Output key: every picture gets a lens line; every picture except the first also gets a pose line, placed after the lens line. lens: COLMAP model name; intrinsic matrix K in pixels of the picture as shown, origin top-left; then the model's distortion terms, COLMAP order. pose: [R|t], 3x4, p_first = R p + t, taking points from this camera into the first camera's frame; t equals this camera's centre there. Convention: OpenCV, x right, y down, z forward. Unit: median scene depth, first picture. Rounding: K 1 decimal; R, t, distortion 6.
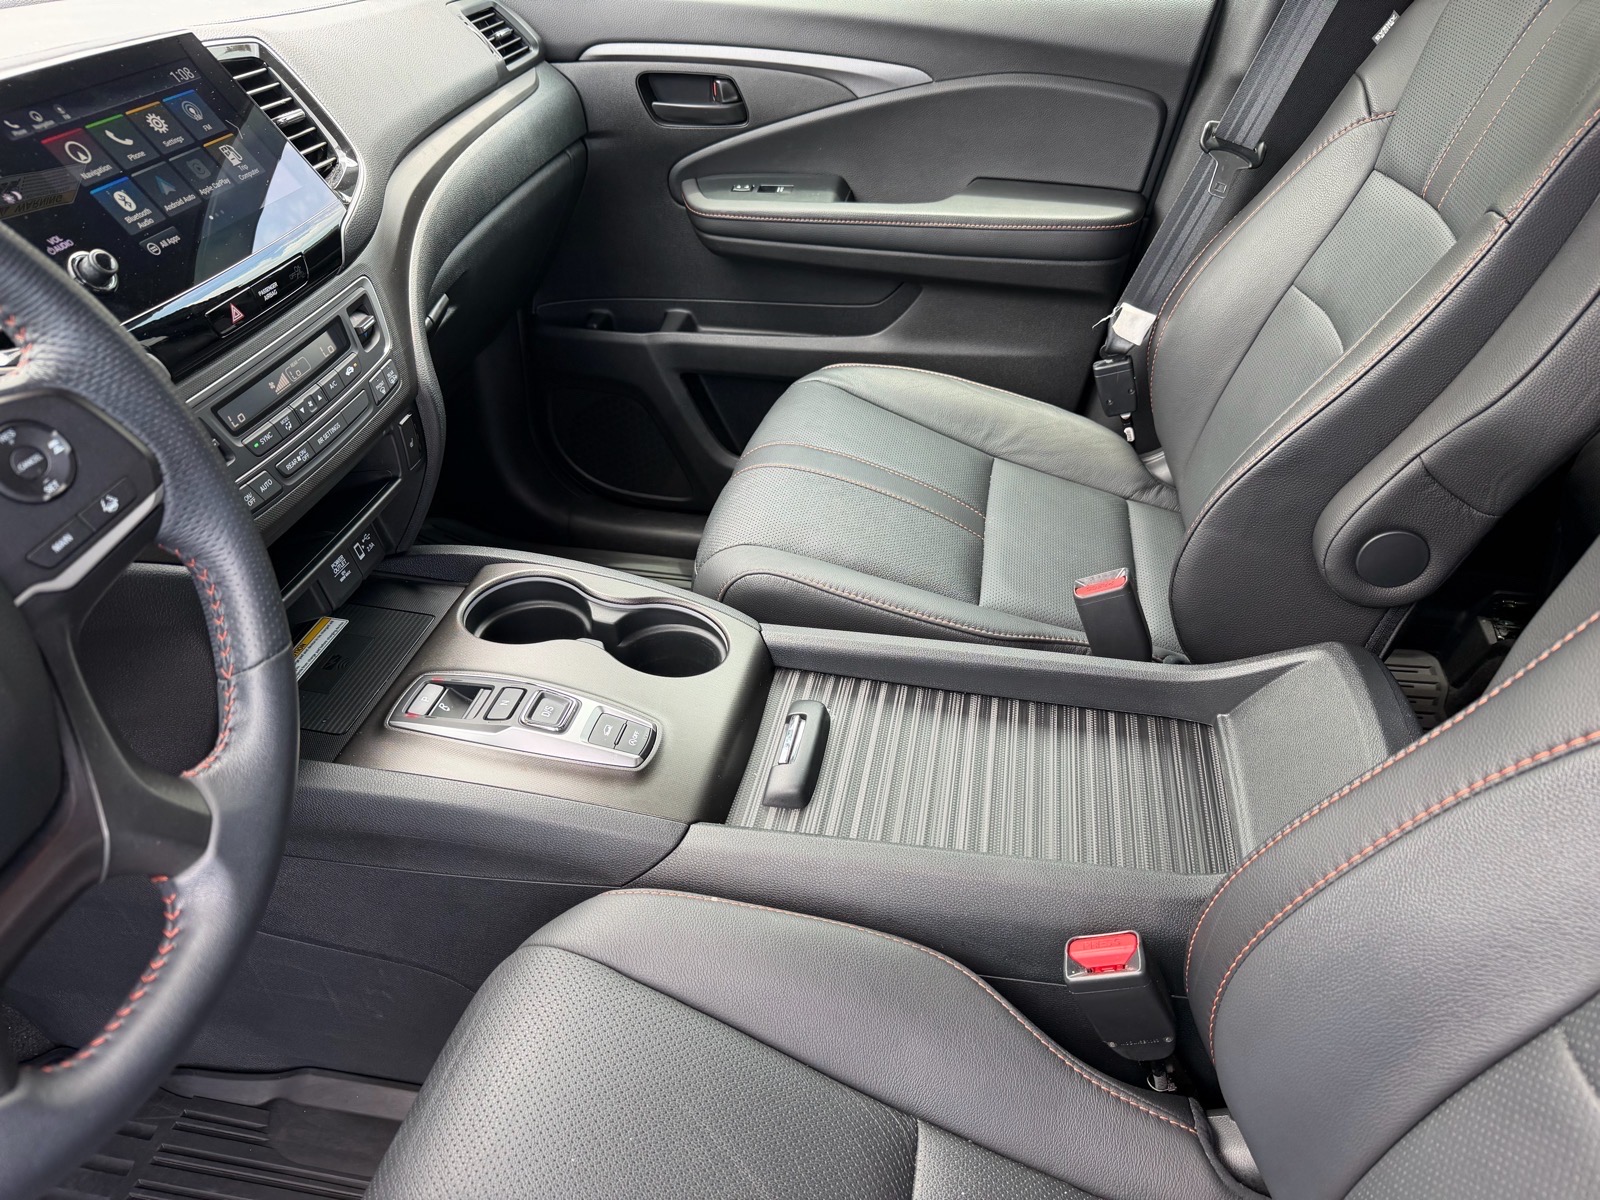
lens RADIAL K [[1147.0, 0, 807.0], [0, 1147.0, 601.9], [0, 0, 1]] dist [0.033397, -0.037893]
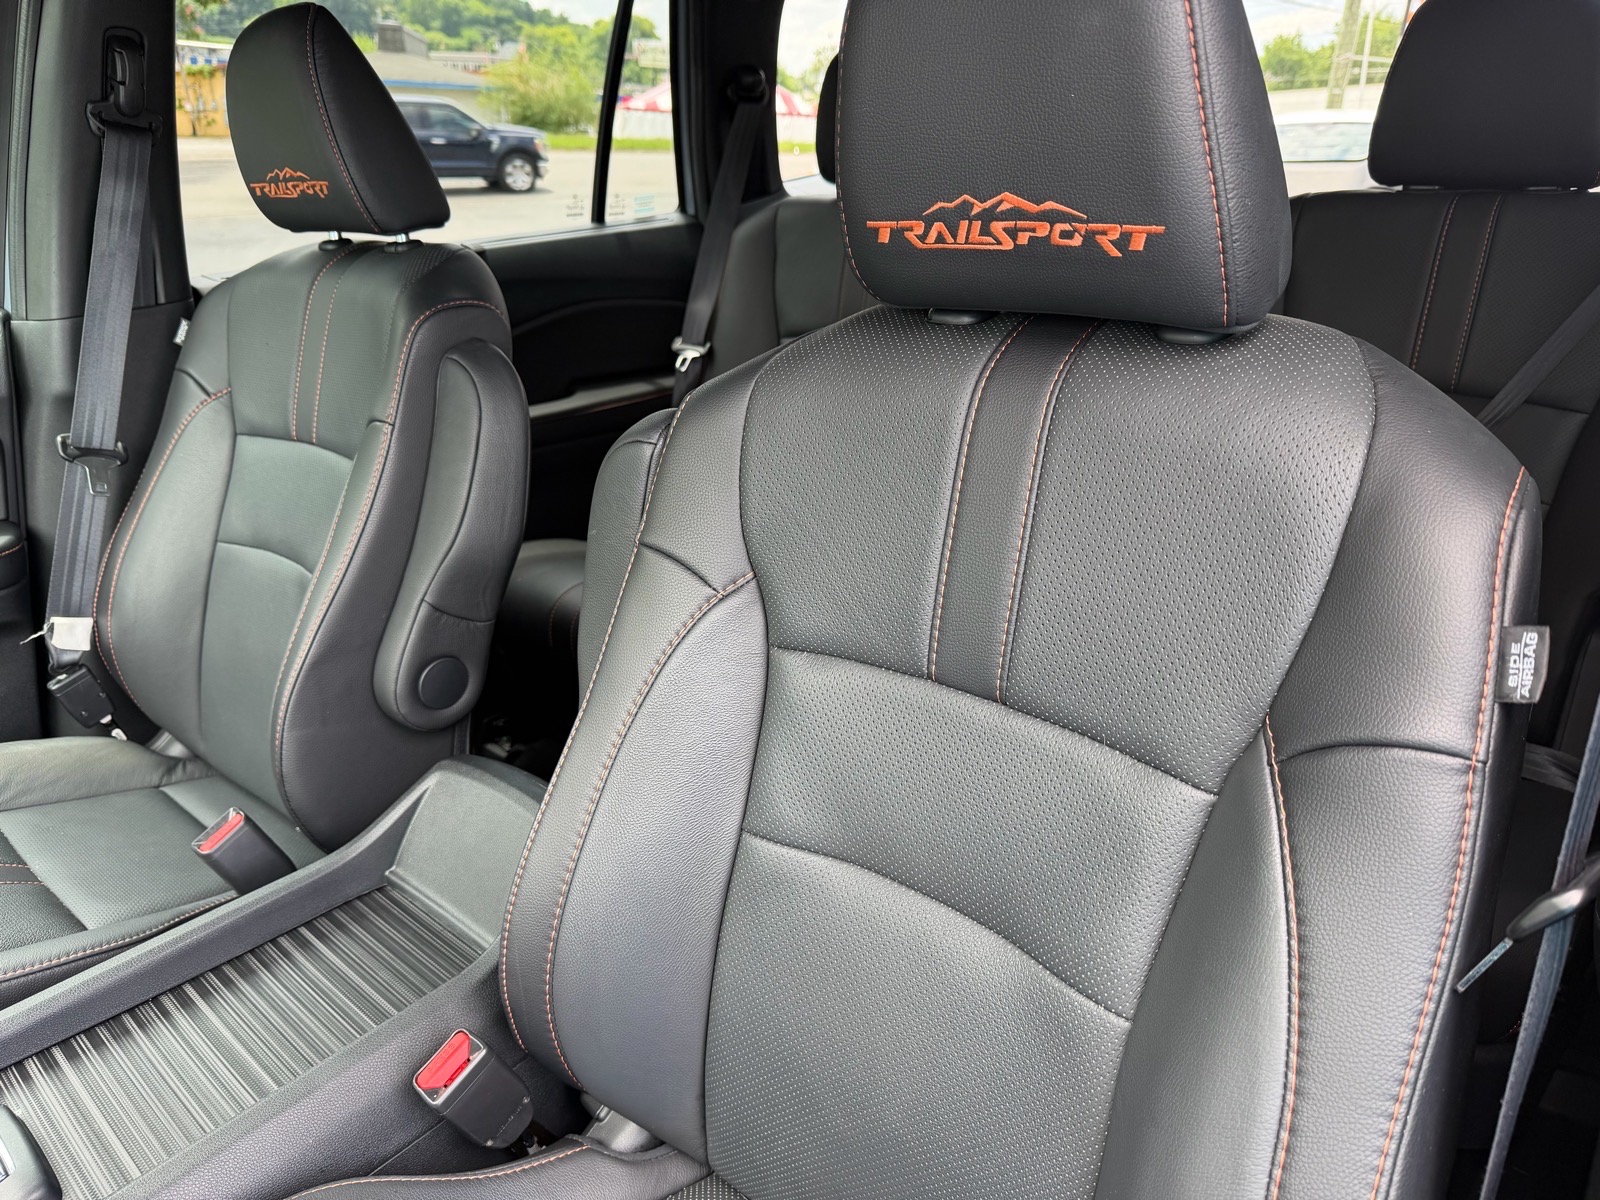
lens RADIAL K [[1147.0, 0, 787.8], [0, 1147.0, 589.6], [0, 0, 1]] dist [0.033397, -0.037893]
pose [[0.539153, -0.326225, 0.776461, -0.208890], [0.516747, 0.856138, 0.000886, 0.062904], [-0.665046, 0.400757, 0.630165, -0.070322]]
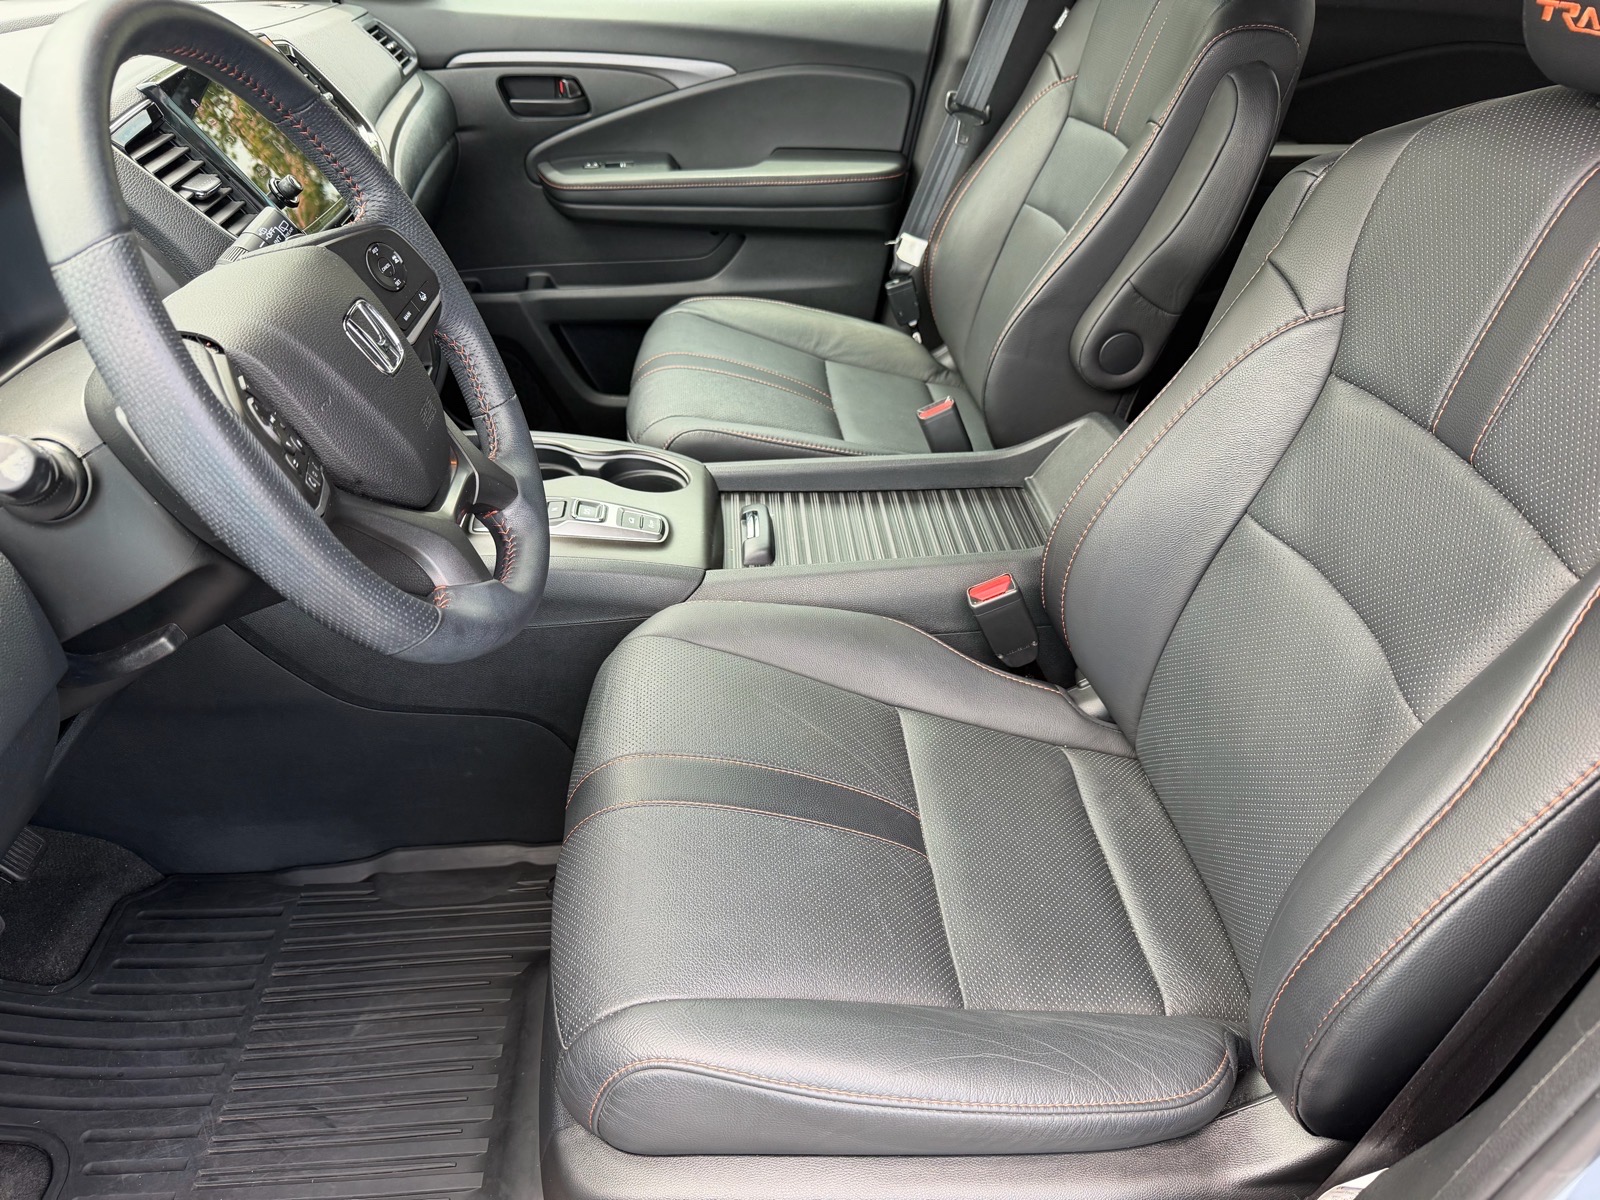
lens RADIAL K [[1147.0, 0, 802.0], [0, 1147.0, 604.4], [0, 0, 1]] dist [0.033397, -0.037893]
pose [[0.968483, -0.132545, 0.210883, -0.249942], [0.137073, 0.990537, -0.006935, 0.224663], [-0.207969, 0.035623, 0.977487, -0.365754]]
